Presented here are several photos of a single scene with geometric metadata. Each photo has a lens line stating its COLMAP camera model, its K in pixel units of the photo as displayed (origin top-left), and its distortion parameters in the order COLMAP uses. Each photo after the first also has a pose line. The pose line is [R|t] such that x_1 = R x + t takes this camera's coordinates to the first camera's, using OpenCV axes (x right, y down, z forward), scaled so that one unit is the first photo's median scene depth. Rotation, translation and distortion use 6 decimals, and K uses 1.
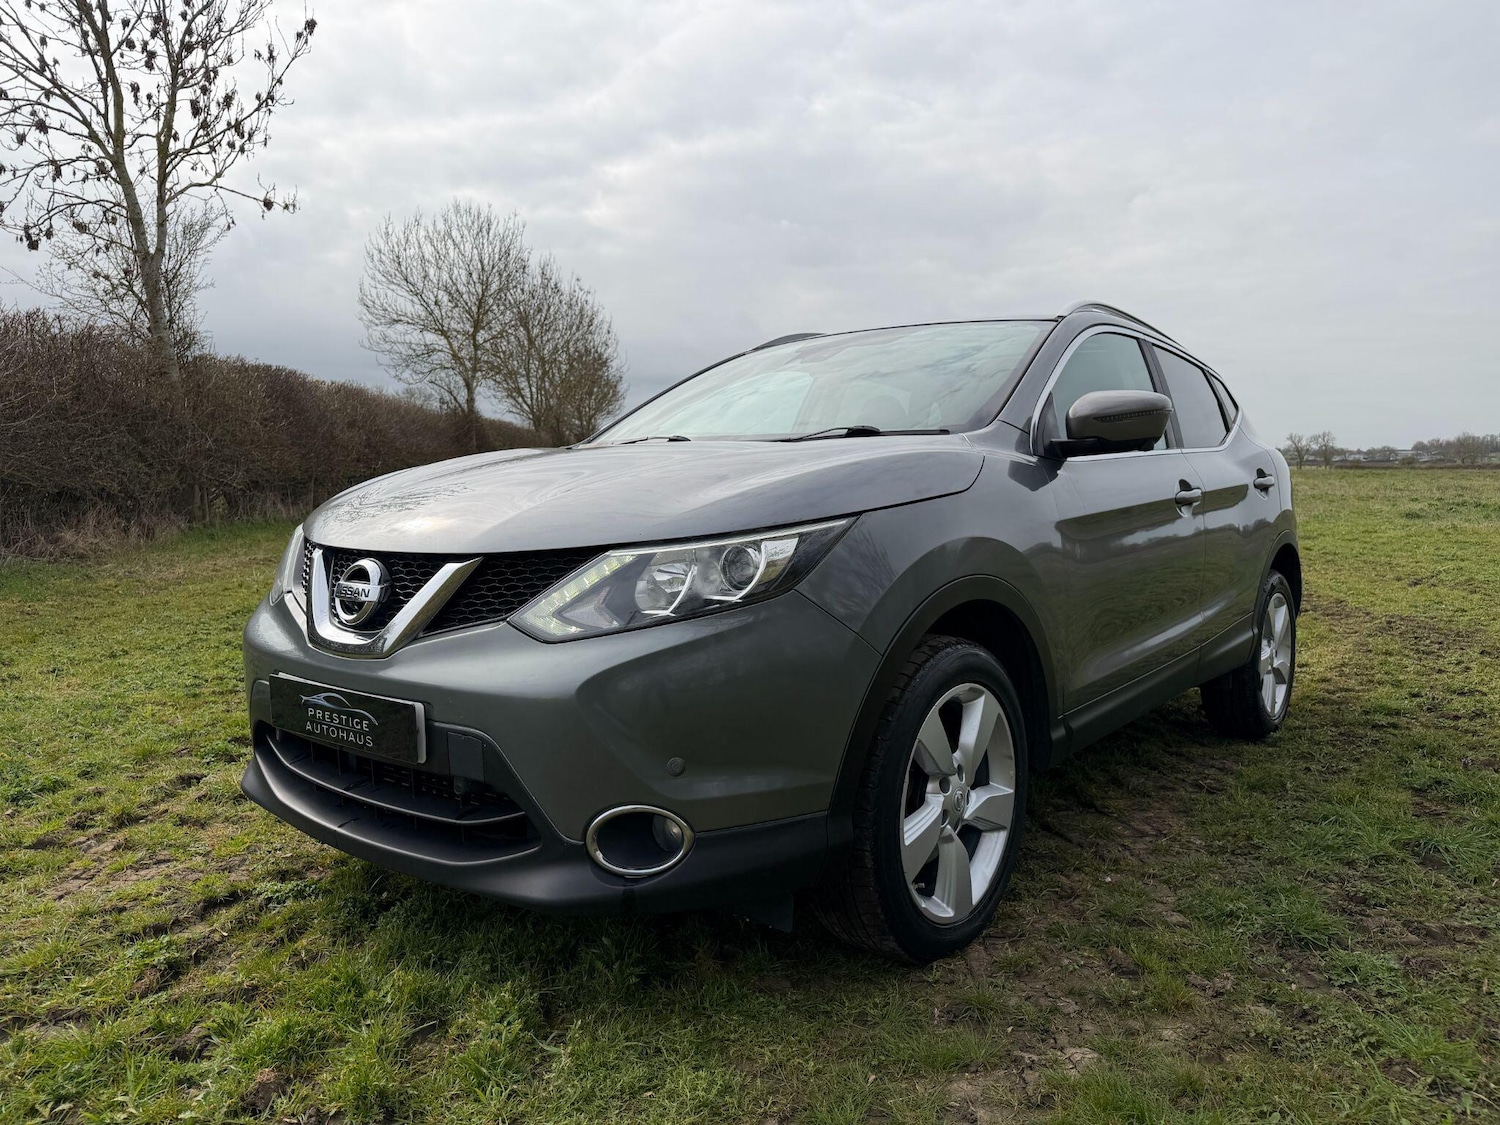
lens RADIAL K [[1058.3, 0, 749.9], [0, 1058.3, 567.4], [0, 0, 1]] dist [0.021004, -0.026115]
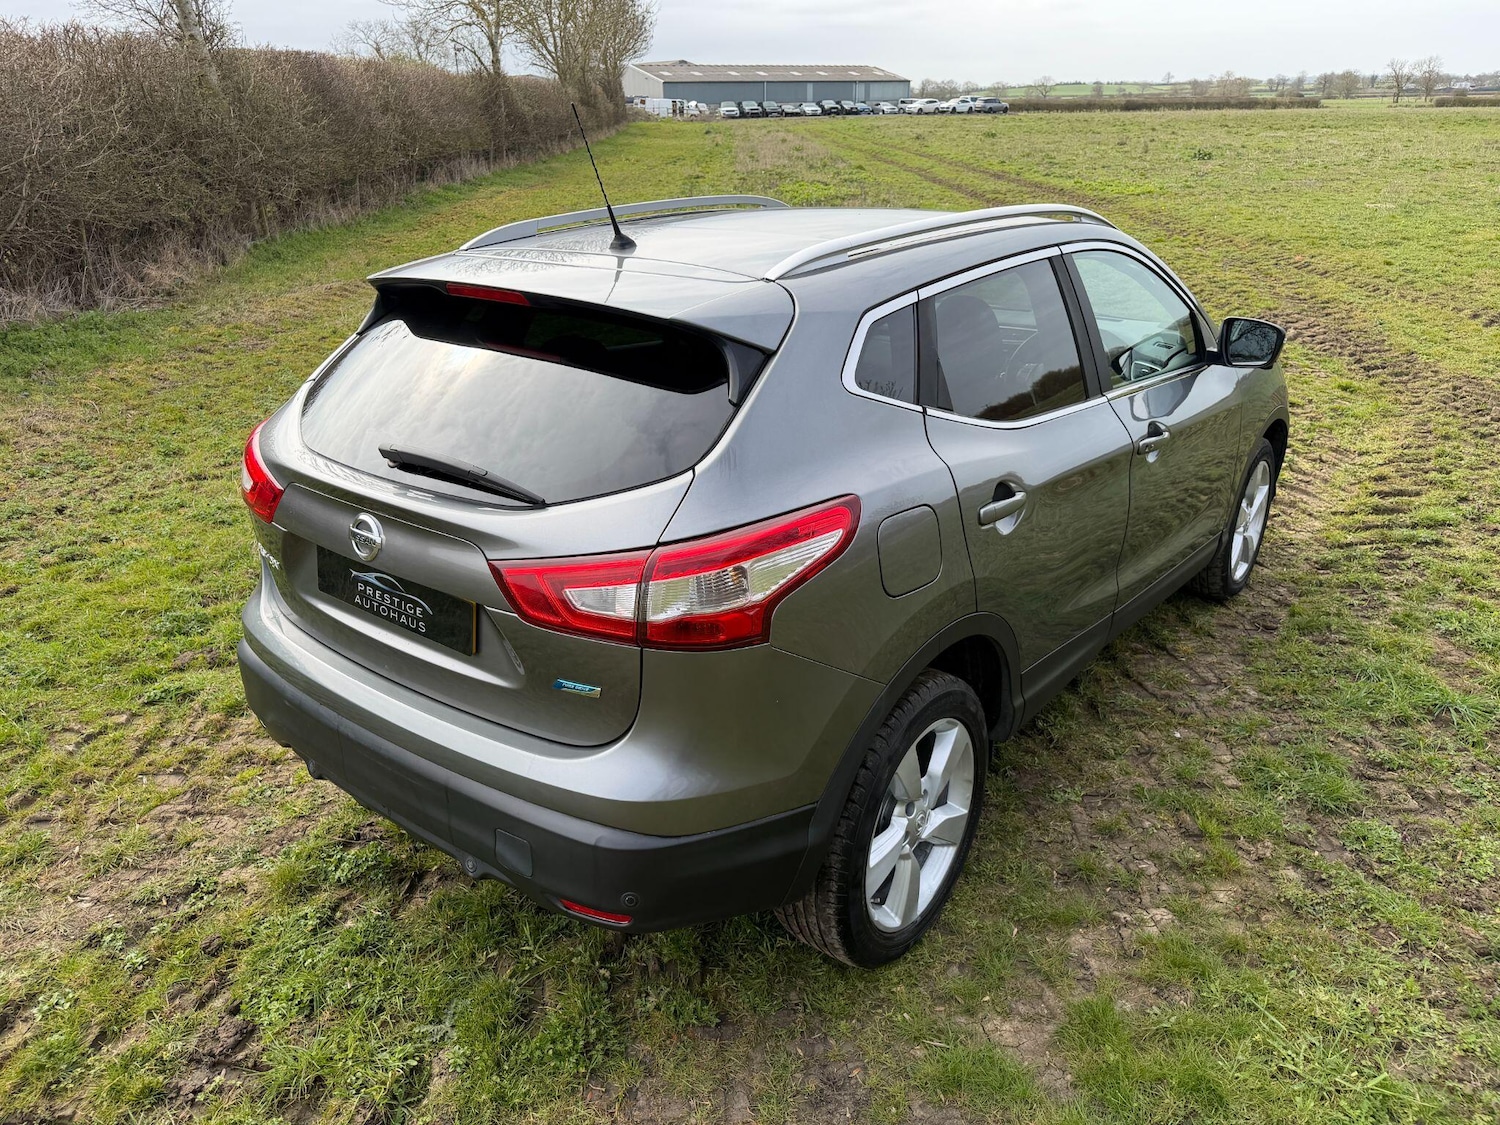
lens RADIAL K [[1062.7, 0, 739.9], [0, 1062.7, 563.8], [0, 0, 1]] dist [0.009001, -0.013989]
pose [[0.999165, 0.002253, -0.040789, -0.028097], [0.010479, 0.950930, 0.309227, -0.062625], [0.039484, -0.309397, 0.950113, -0.034896]]
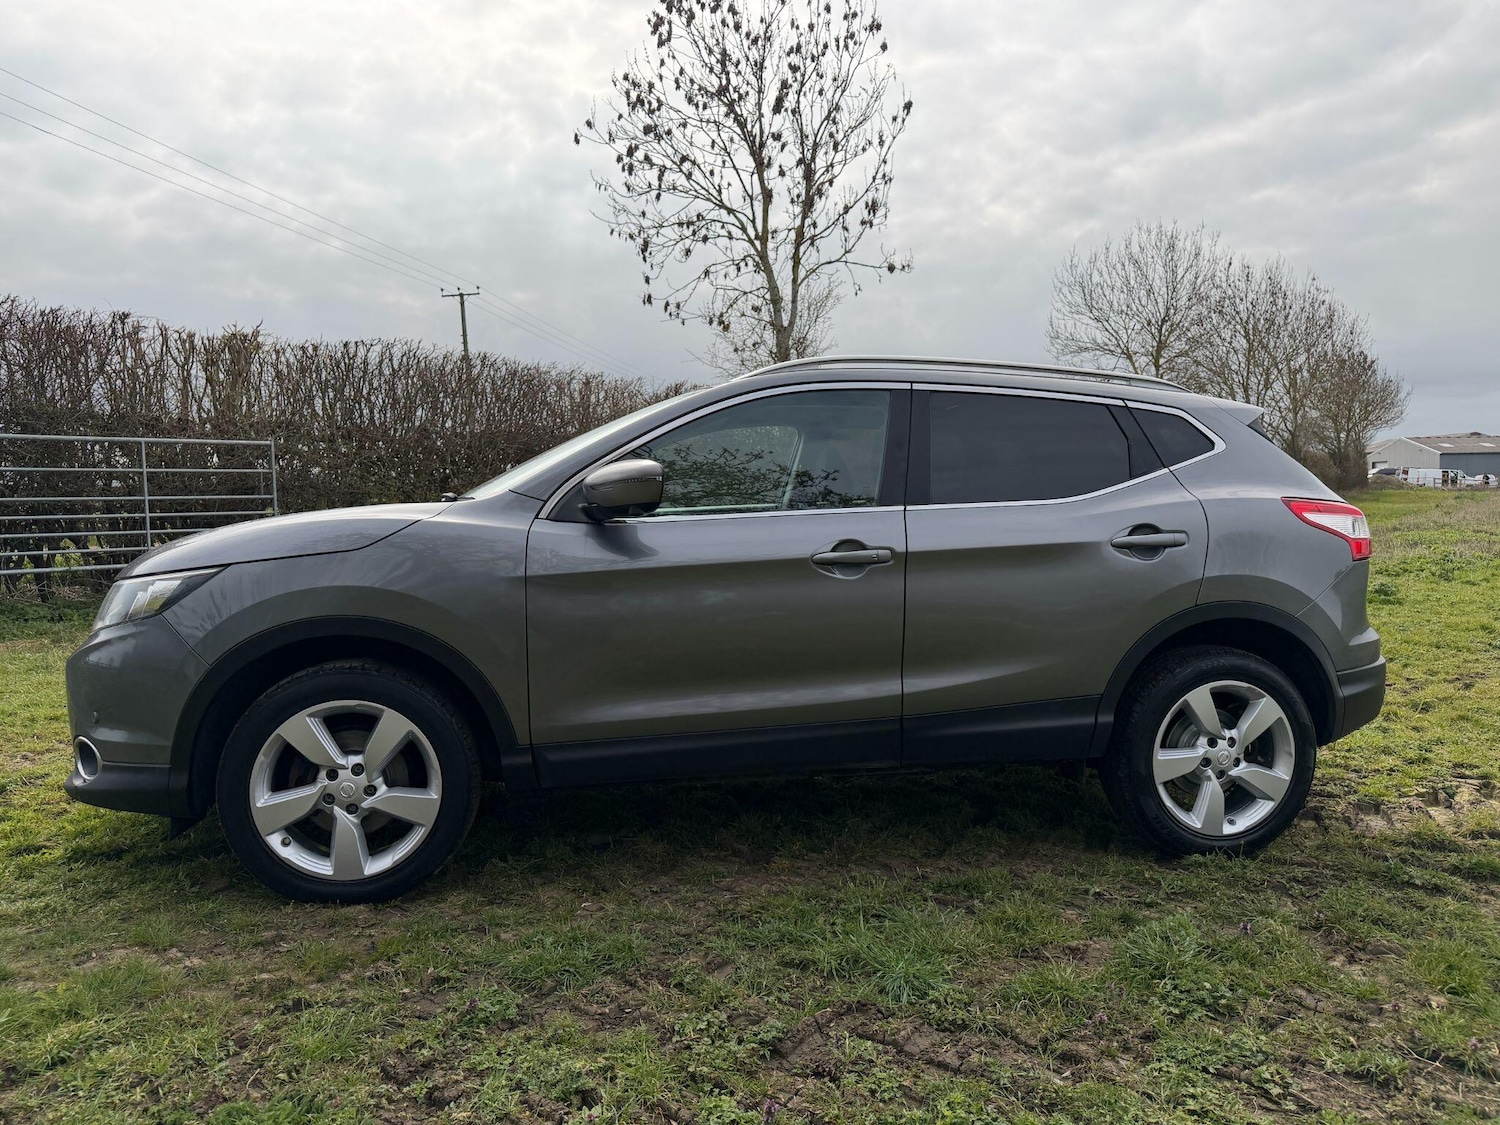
lens RADIAL K [[1037.1, 0, 751.8], [0, 1037.1, 575.0], [0, 0, 1]] dist [0.104093, -0.109037]
pose [[0.759341, 0.047094, -0.648987, 0.240221], [-0.054175, 0.998490, 0.009069, -0.013706], [0.648434, 0.028272, 0.760746, 0.056964]]
